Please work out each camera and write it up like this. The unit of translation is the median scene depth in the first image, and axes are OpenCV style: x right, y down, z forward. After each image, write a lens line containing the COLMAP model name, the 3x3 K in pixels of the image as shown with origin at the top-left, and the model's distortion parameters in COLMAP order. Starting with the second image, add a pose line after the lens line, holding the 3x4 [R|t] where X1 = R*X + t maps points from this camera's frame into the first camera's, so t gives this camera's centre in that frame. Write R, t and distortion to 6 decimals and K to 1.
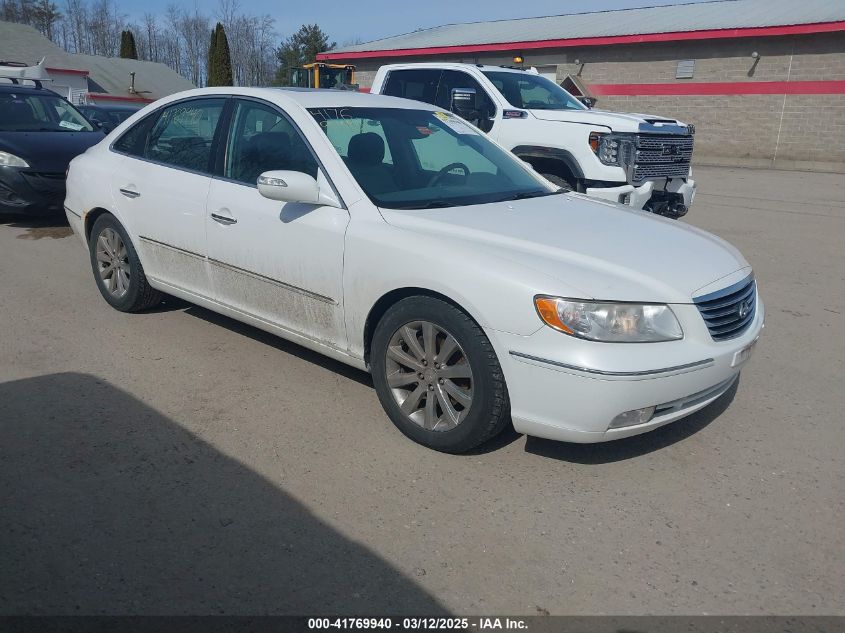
lens RADIAL K [[657.4, 0, 422.5], [0, 657.4, 316.8], [0, 0, 1]] dist [-0.003631, -0.017249]
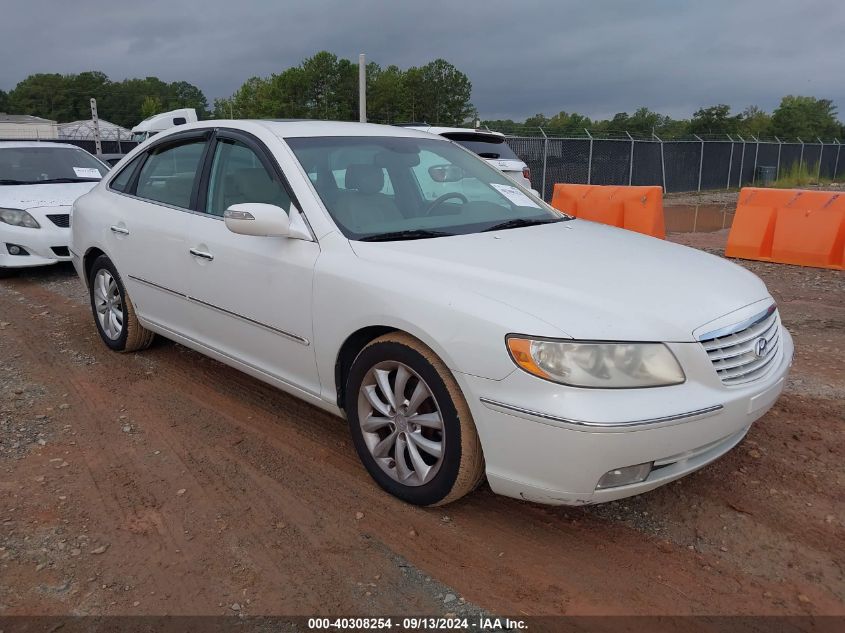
lens RADIAL K [[657.4, 0, 427.3], [0, 657.4, 312.5], [0, 0, 1]] dist [-0.003631, -0.017249]
pose [[0.997459, -0.014734, -0.069701, 0.105342], [0.010520, 0.998117, -0.060431, -0.008135], [0.070460, 0.059544, 0.995736, 0.100546]]
